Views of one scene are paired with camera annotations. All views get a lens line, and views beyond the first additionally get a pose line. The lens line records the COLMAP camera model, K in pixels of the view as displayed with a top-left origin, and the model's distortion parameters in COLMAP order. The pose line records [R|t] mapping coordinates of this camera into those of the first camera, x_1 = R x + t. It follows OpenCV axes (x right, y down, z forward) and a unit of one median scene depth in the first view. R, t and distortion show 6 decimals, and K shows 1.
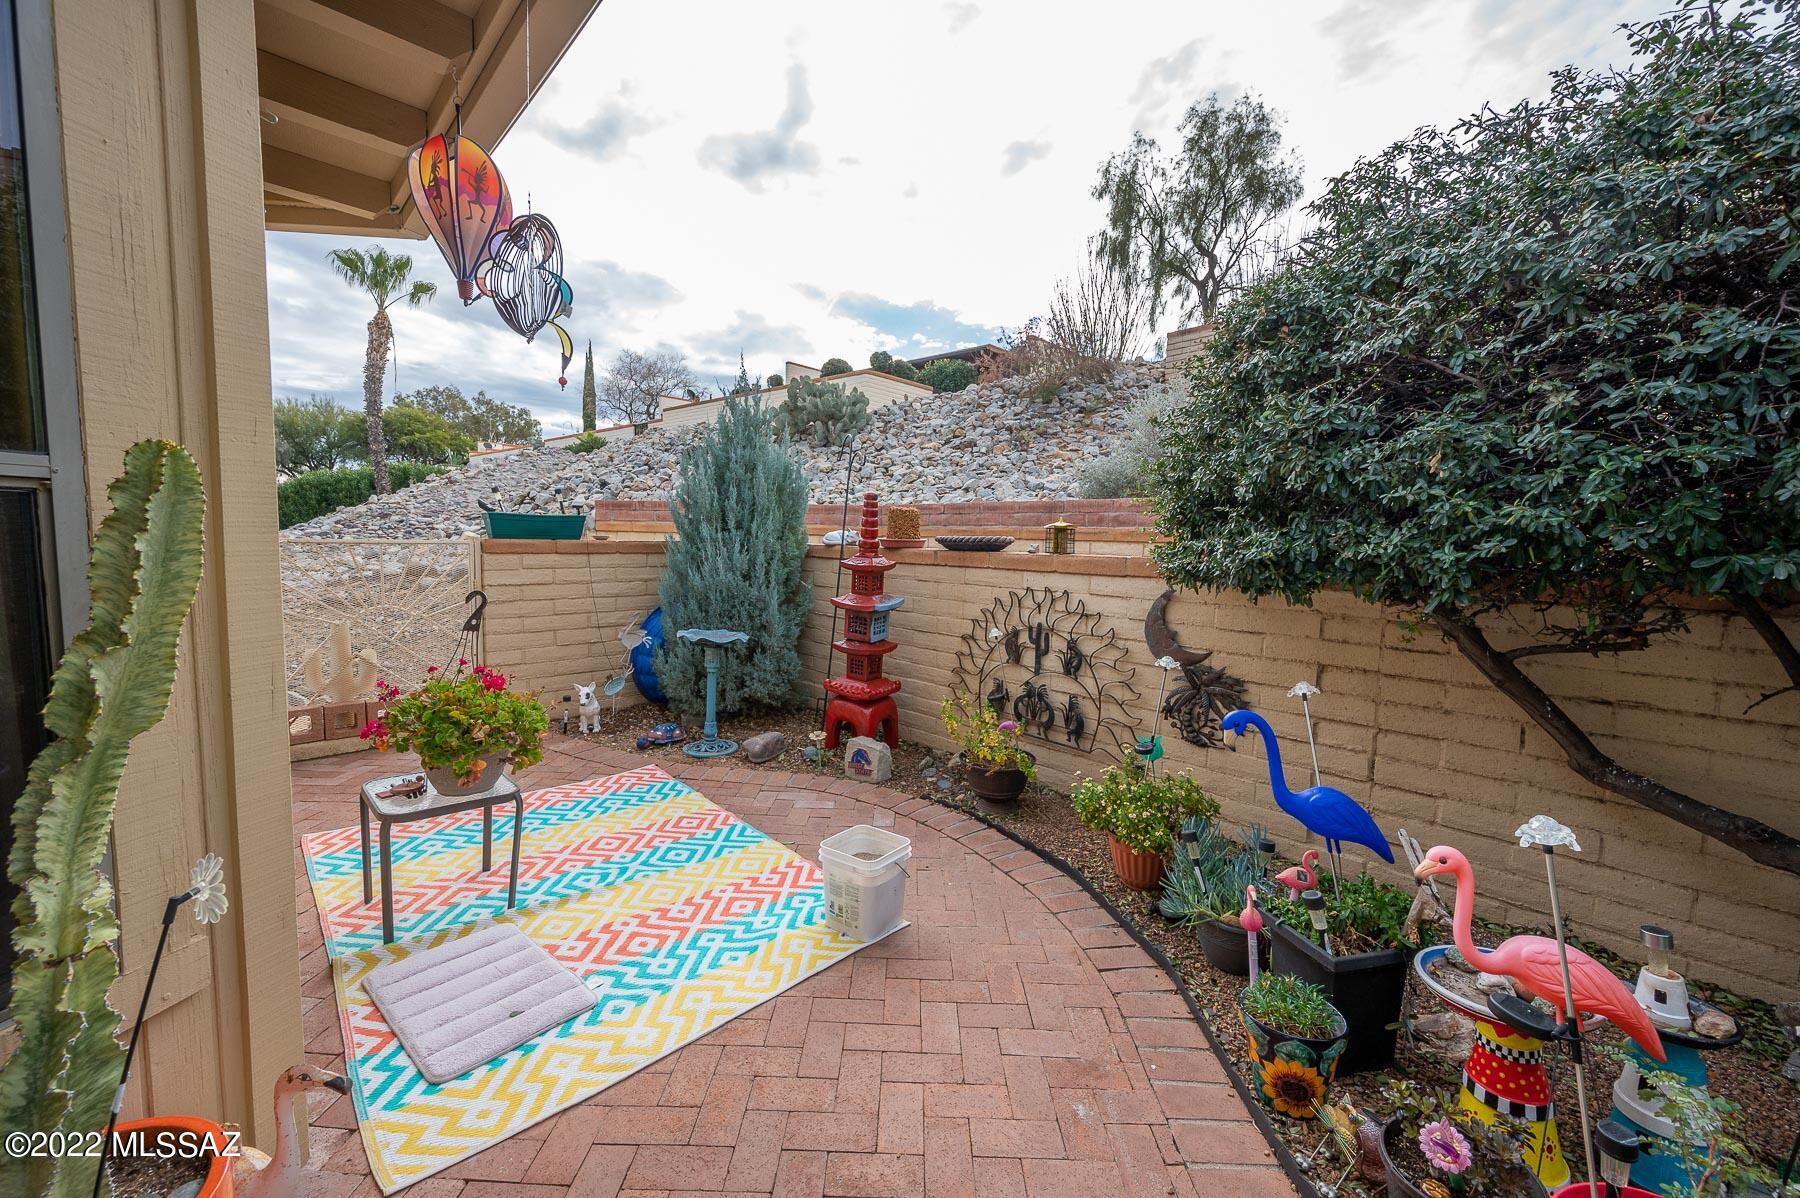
lens RADIAL K [[695.0, 0, 898.1], [0, 695.0, 591.8], [0, 0, 1]] dist [-0.001454, -0.000208]
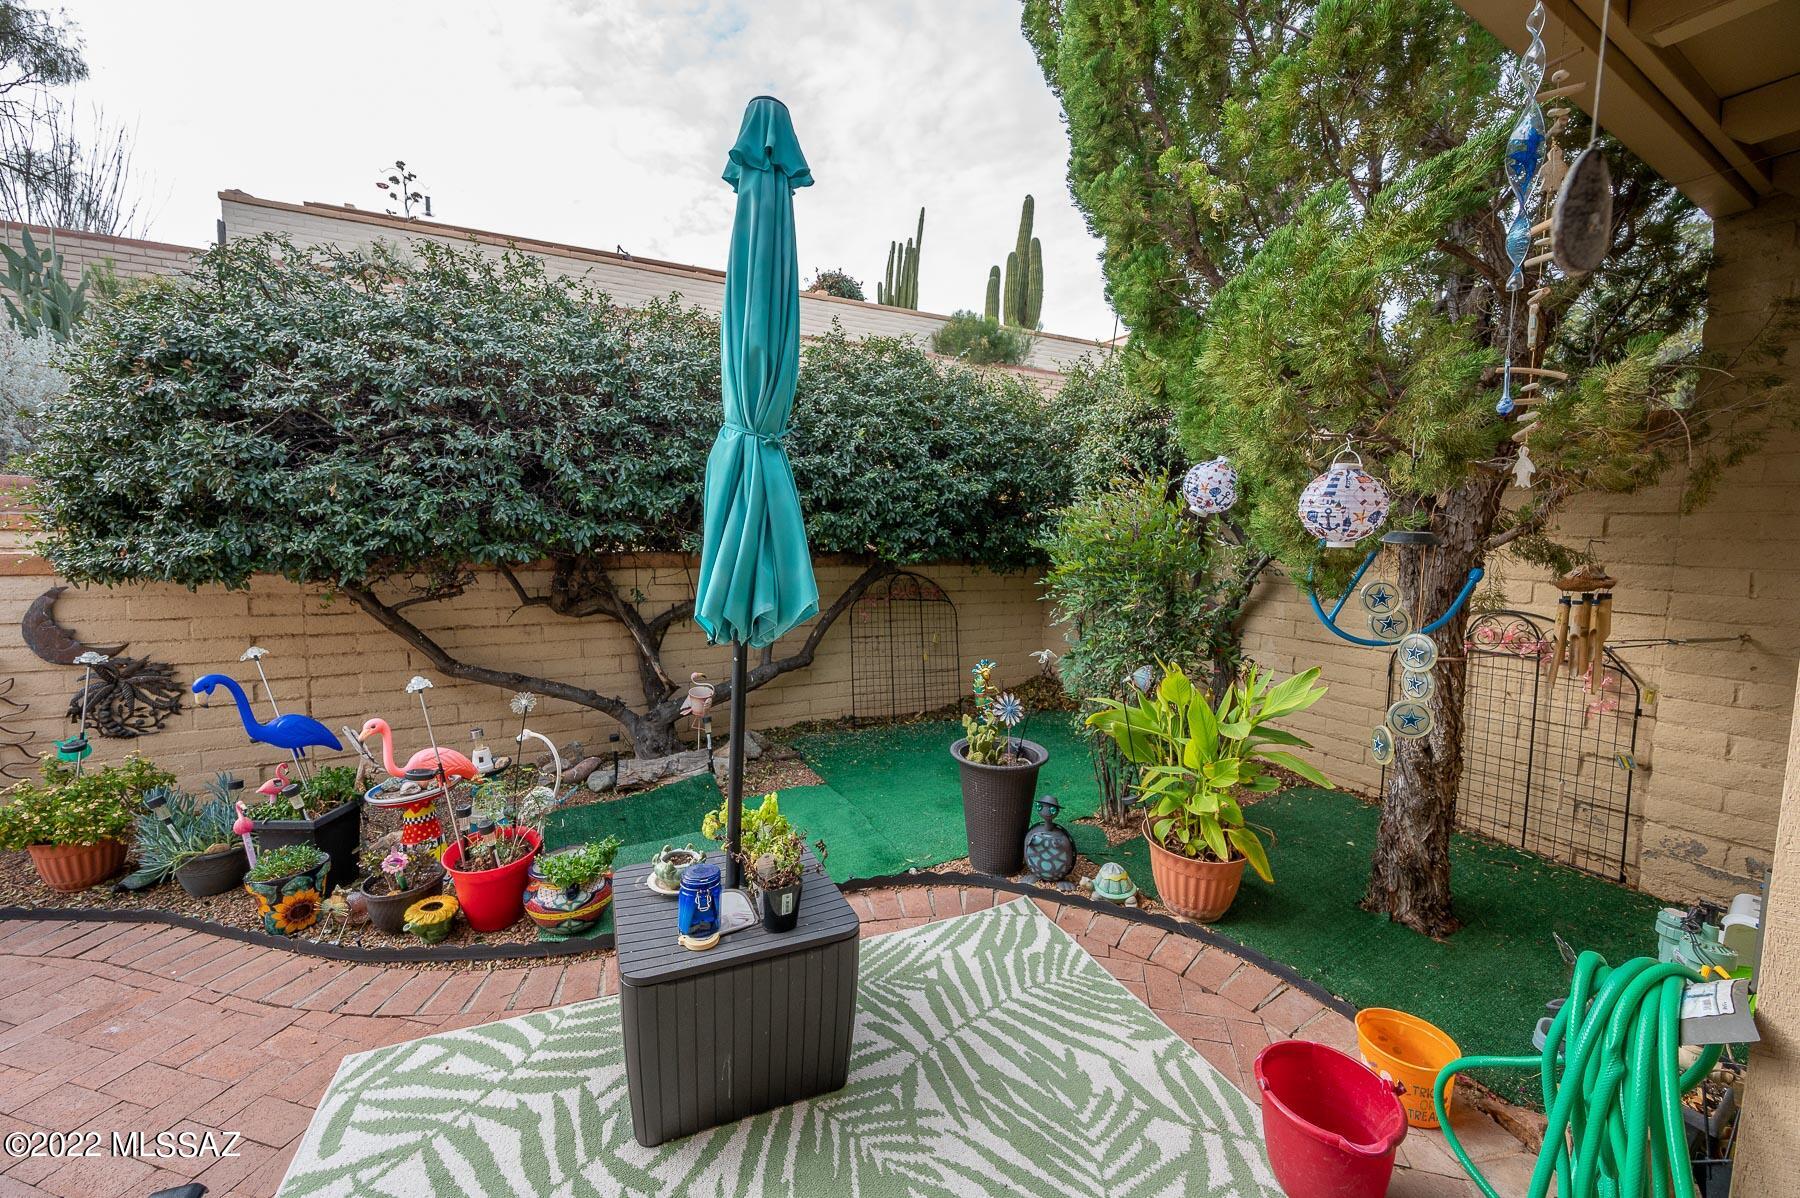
lens RADIAL K [[703.7, 0, 901.8], [0, 703.7, 595.9], [0, 0, 1]] dist [-0.002516, -0.000656]
pose [[0.217233, -0.109235, 0.969988, -0.452246], [0.058820, 0.993378, 0.098696, -0.027386], [-0.974346, 0.035615, 0.222220, -0.523617]]
